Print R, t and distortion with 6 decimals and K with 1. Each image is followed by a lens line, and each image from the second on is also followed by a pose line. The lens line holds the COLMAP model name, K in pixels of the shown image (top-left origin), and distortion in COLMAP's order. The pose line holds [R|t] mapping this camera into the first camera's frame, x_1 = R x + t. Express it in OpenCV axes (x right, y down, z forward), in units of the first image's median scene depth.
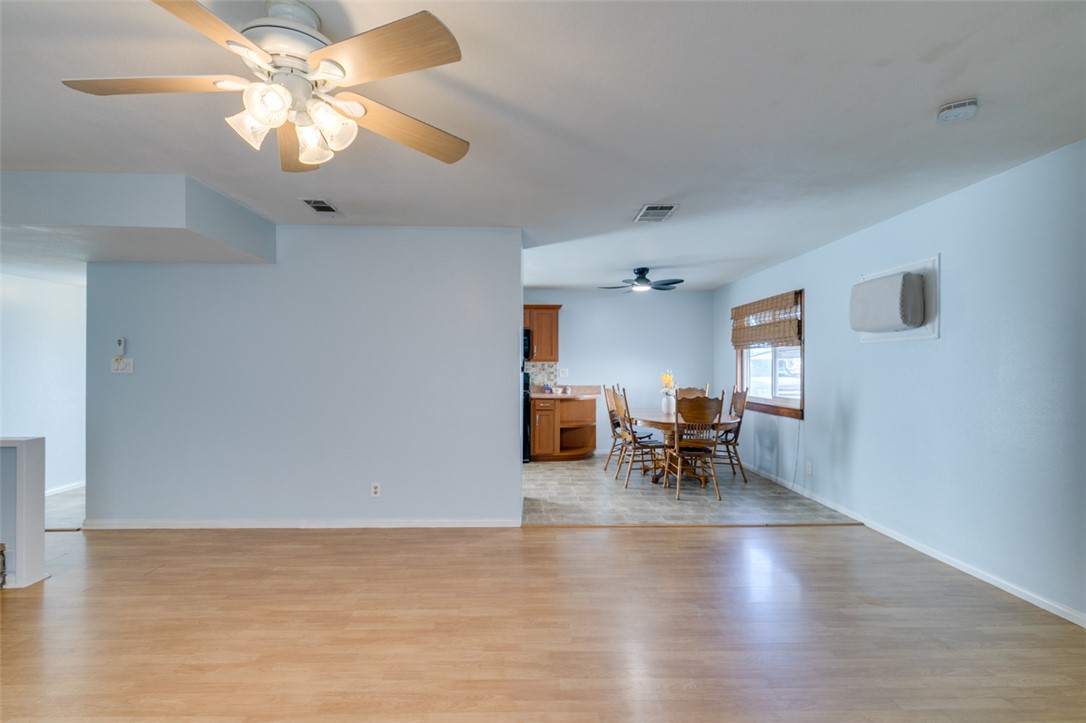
lens RADIAL K [[486.0, 0, 541.0], [0, 486.0, 364.3], [0, 0, 1]] dist [0.002482, -0.000576]
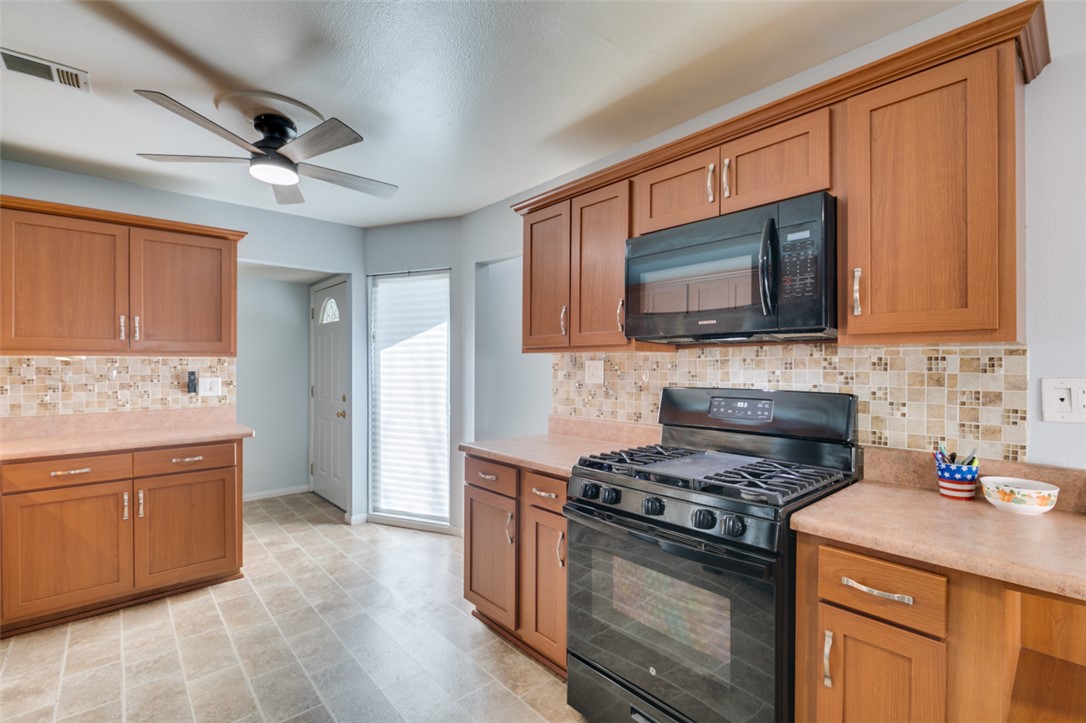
lens RADIAL K [[486.0, 0, 541.0], [0, 486.0, 364.3], [0, 0, 1]] dist [0.002482, -0.000576]
pose [[0.644376, -0.002577, -0.764705, 0.087055], [0.002751, 0.999996, -0.001052, 0.005280], [0.764704, -0.001425, 0.644380, 1.097012]]
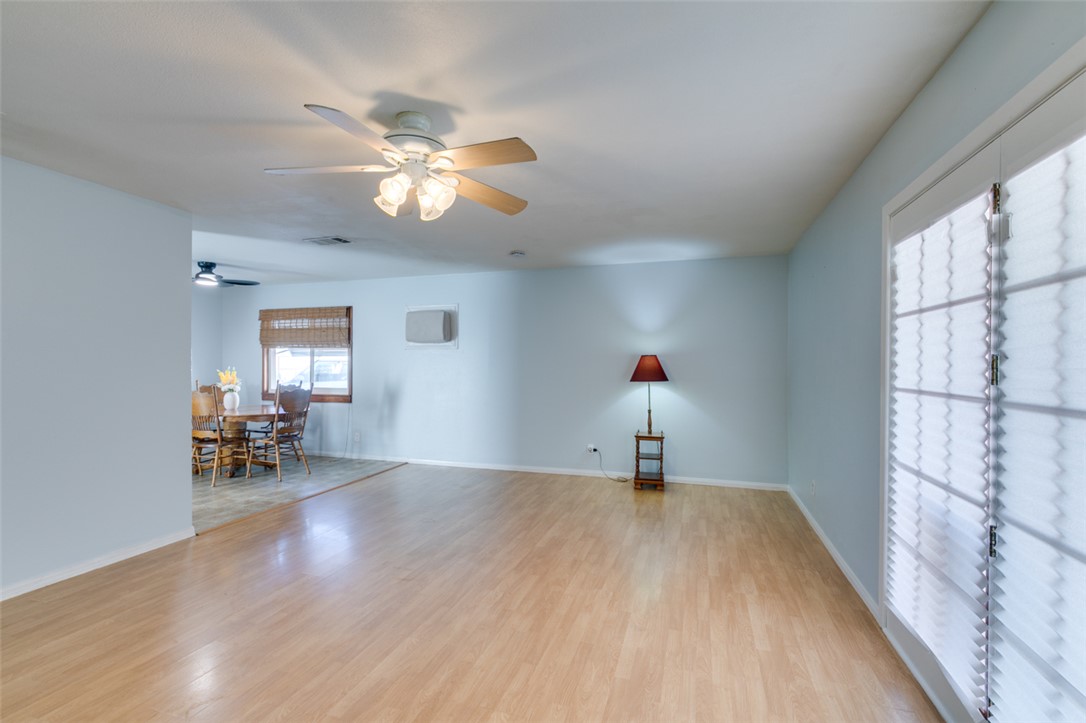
lens RADIAL K [[486.0, 0, 541.0], [0, 486.0, 364.3], [0, 0, 1]] dist [0.002482, -0.000576]
pose [[0.331944, -0.001592, 0.943298, -0.582502], [-0.005498, 0.999978, 0.003622, -0.001204], [-0.943283, -0.006389, 0.331928, 0.054280]]
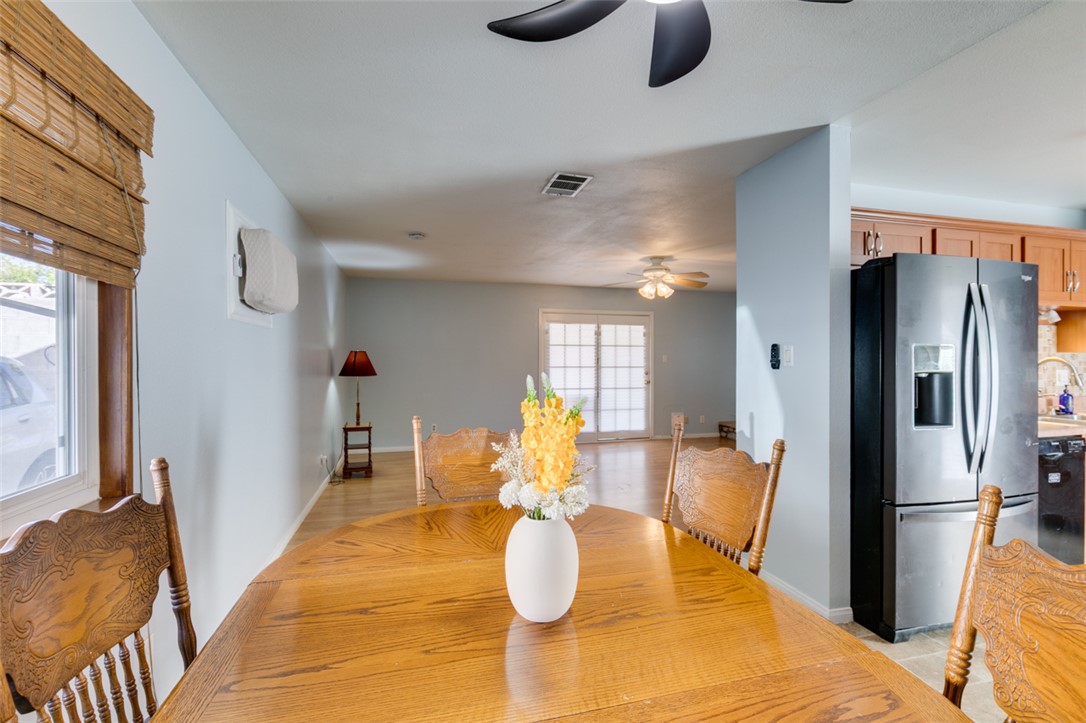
lens RADIAL K [[489.2, 0, 545.5], [0, 489.2, 357.4], [0, 0, 1]] dist [-0.002933, -0.000617]
pose [[-0.970125, -0.001881, -0.242598, 0.358528], [0.000189, 0.999964, -0.008508, 0.008438], [0.242605, -0.008300, -0.970090, 1.402578]]
